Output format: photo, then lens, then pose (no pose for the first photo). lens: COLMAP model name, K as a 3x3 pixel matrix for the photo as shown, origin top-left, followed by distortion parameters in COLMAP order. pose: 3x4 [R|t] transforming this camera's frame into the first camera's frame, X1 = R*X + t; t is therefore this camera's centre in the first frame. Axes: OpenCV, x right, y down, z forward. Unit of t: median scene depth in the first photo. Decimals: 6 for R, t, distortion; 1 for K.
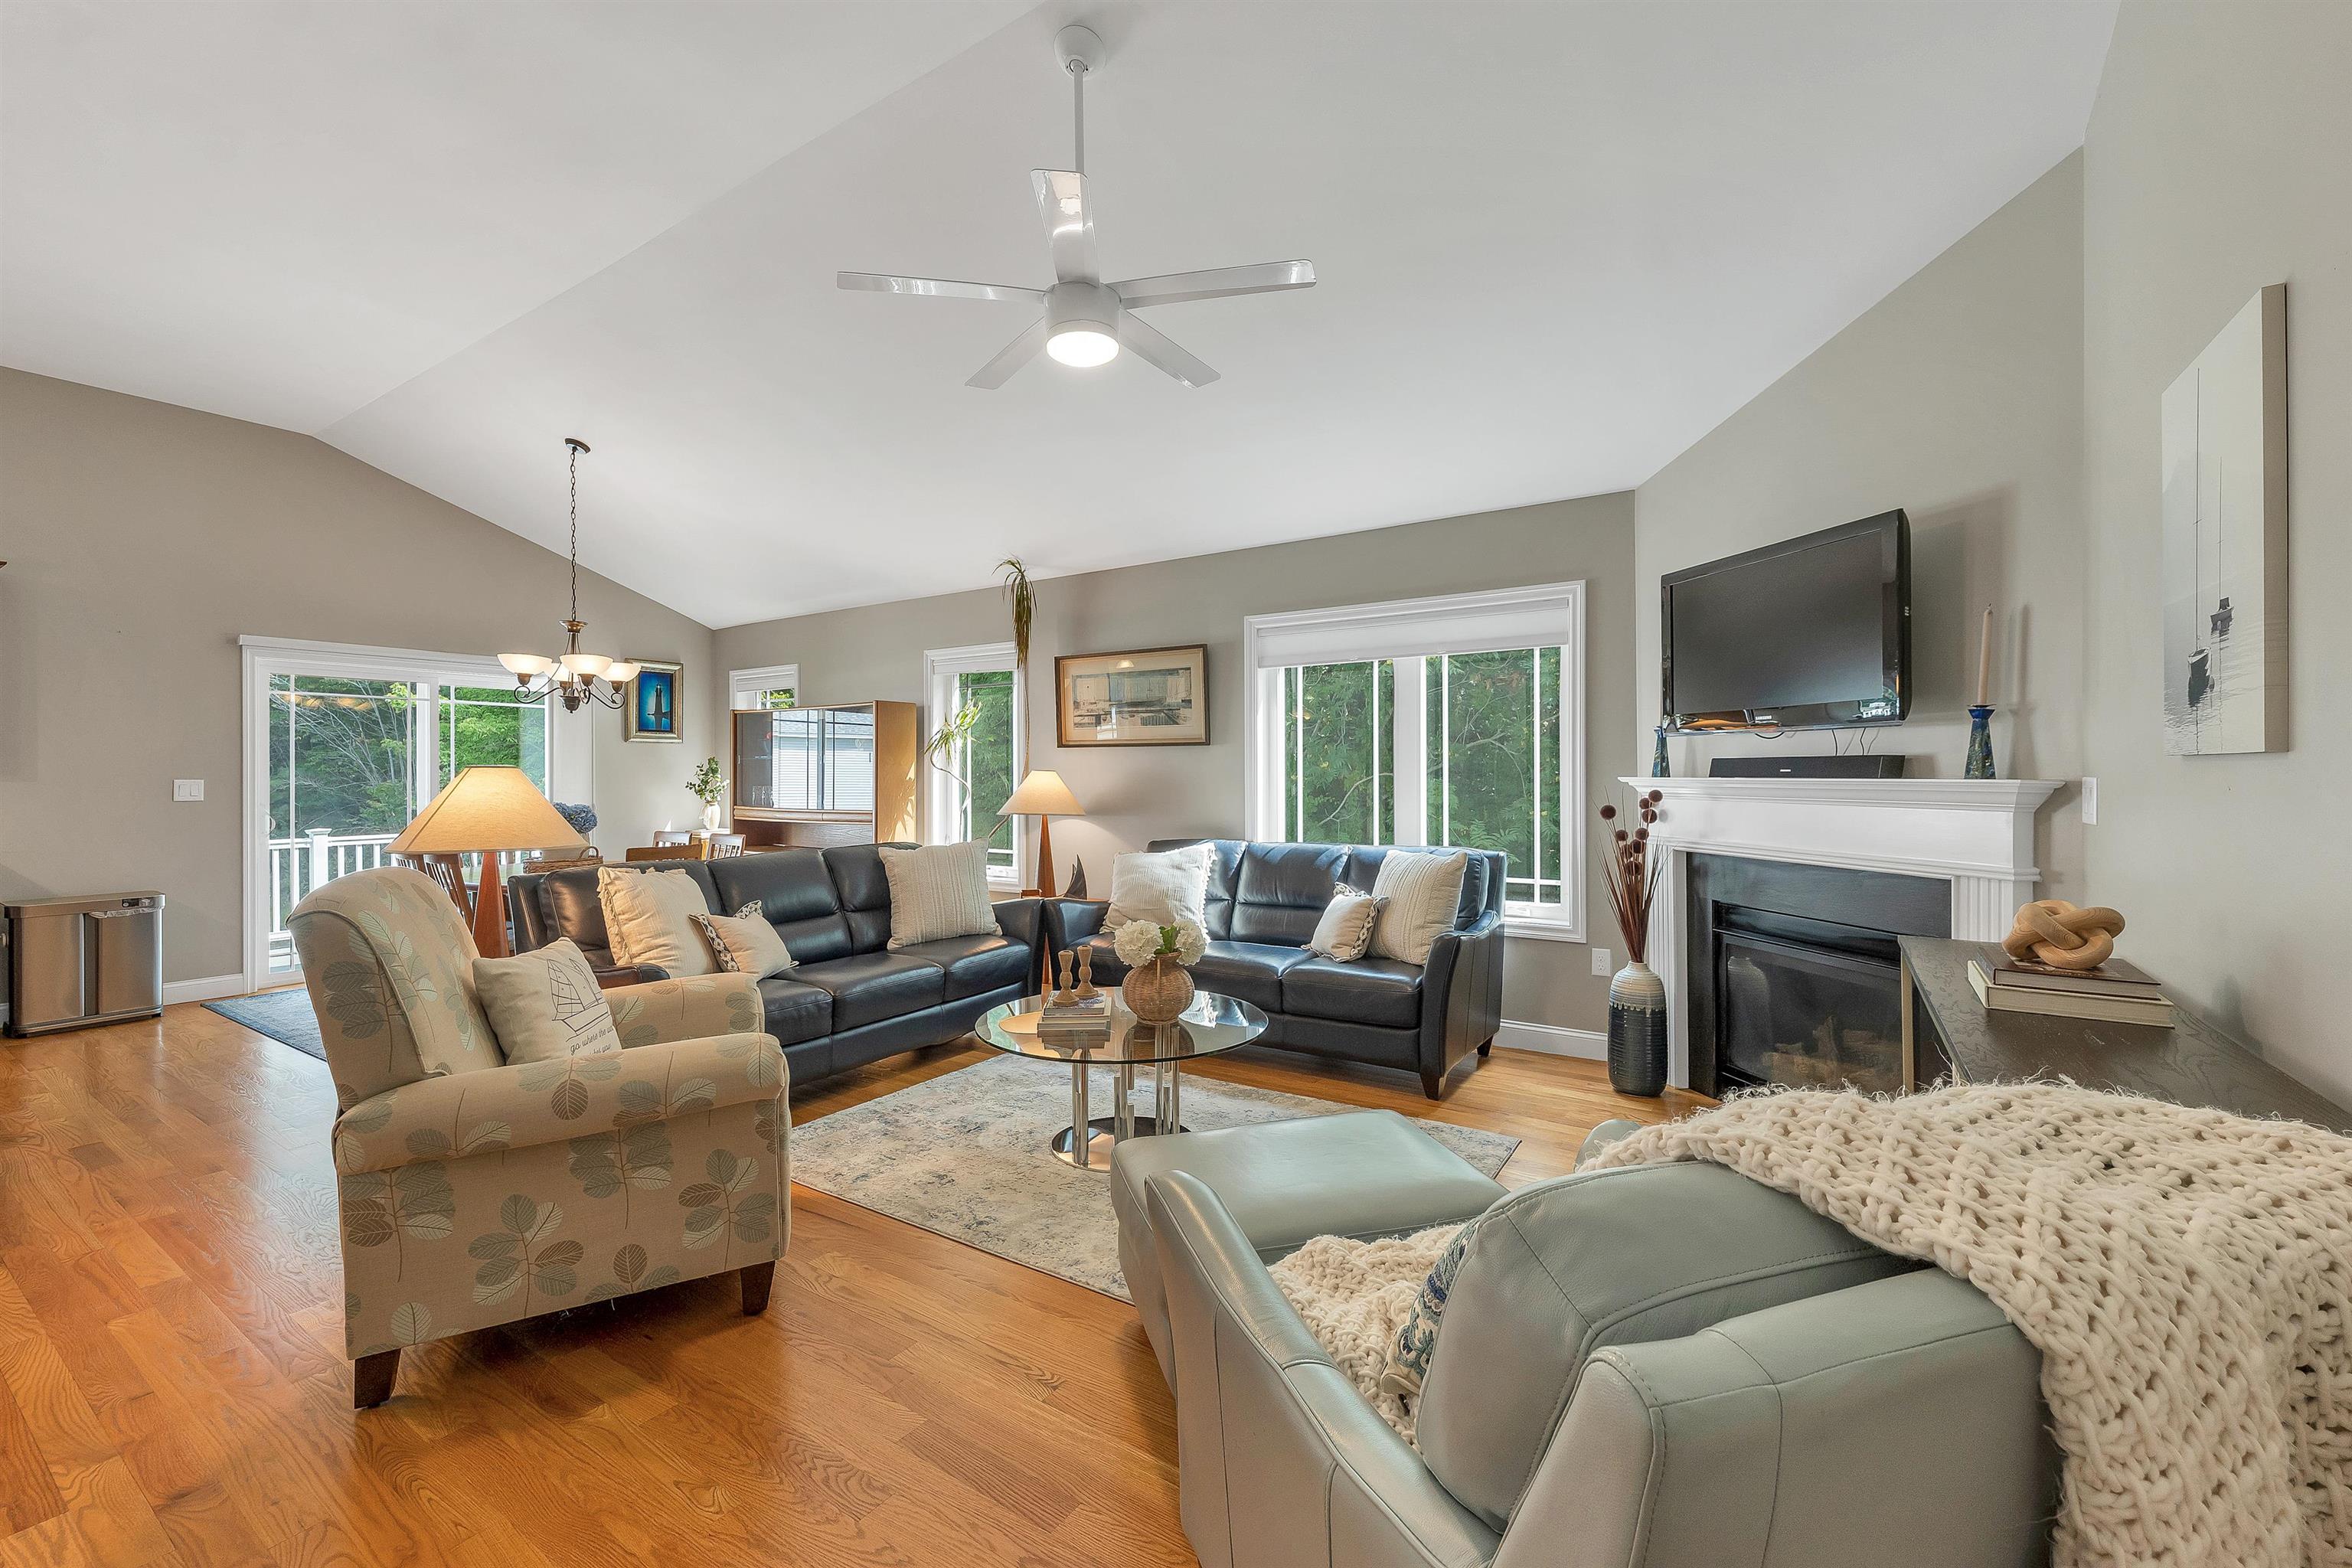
lens RADIAL K [[978.0, 0, 1169.6], [0, 978.0, 784.4], [0, 0, 1]] dist [0.002659, -0.000255]
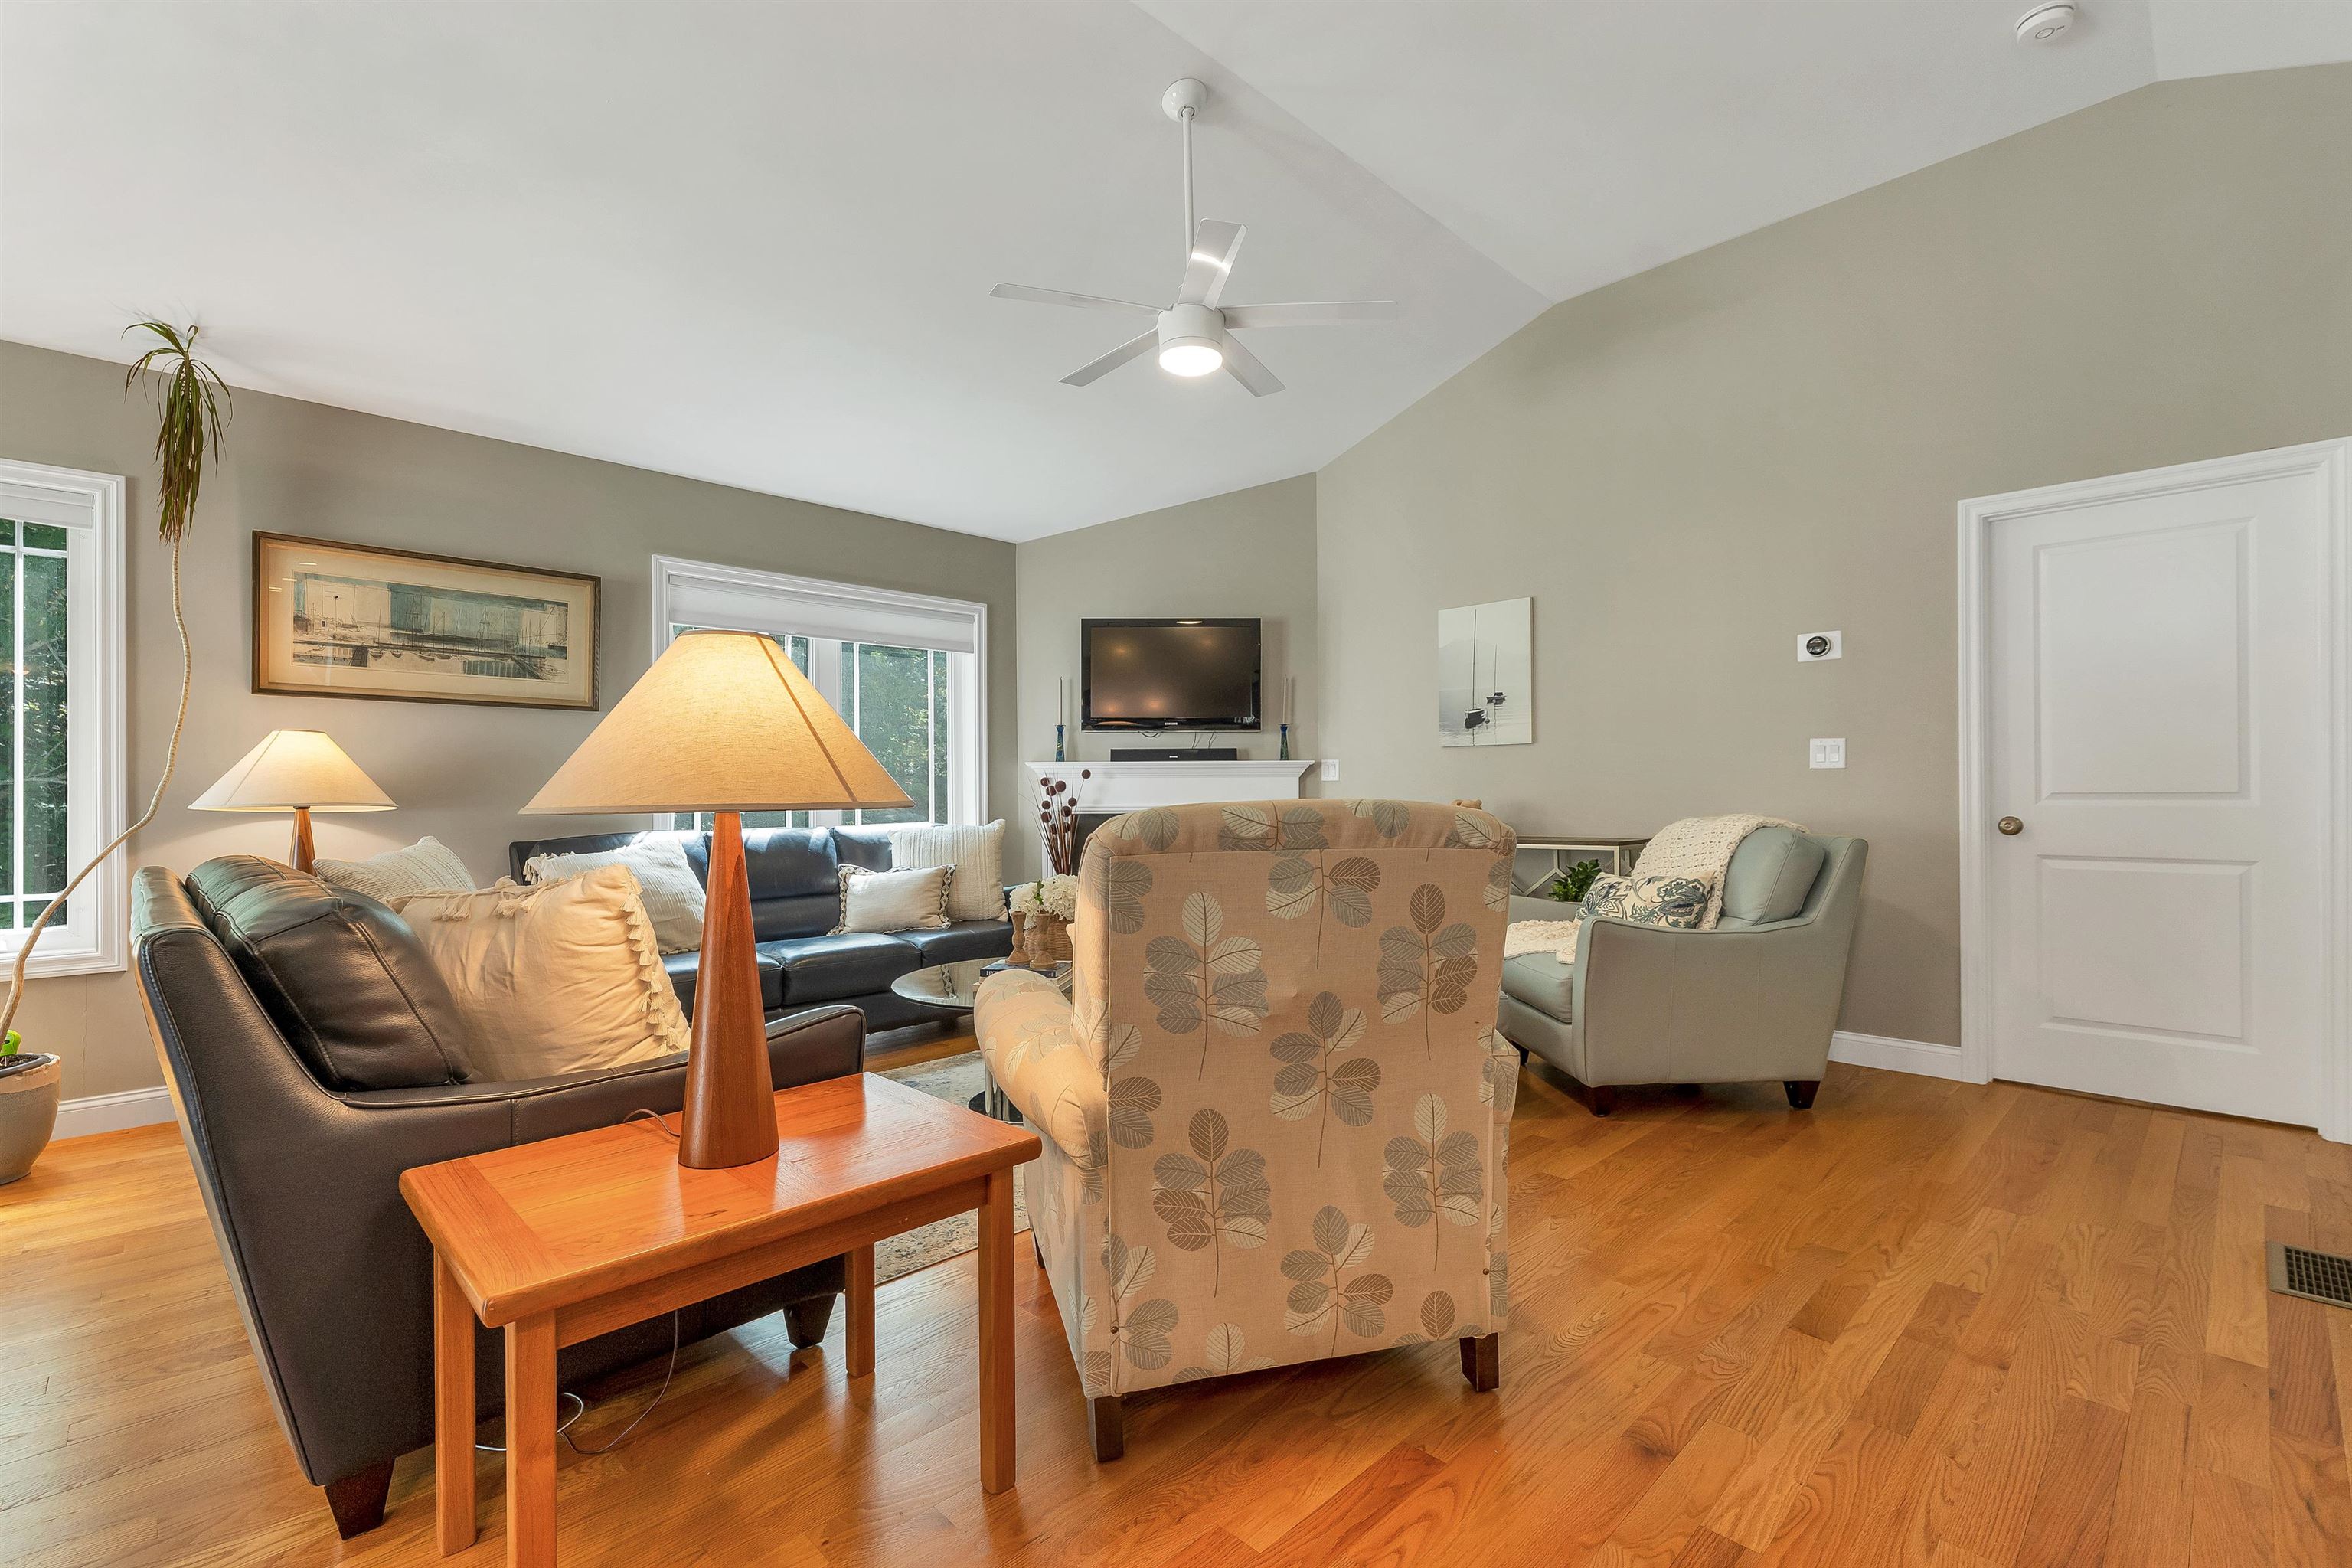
lens RADIAL K [[1026.2, 0, 1169.8], [0, 1026.2, 790.8], [0, 0, 1]] dist [0.000385, 0.000228]
pose [[0.207801, 0.006787, 0.978148, -0.633392], [0.015602, 0.999826, -0.010253, 0.036201], [-0.978047, 0.017392, 0.207659, 0.395261]]
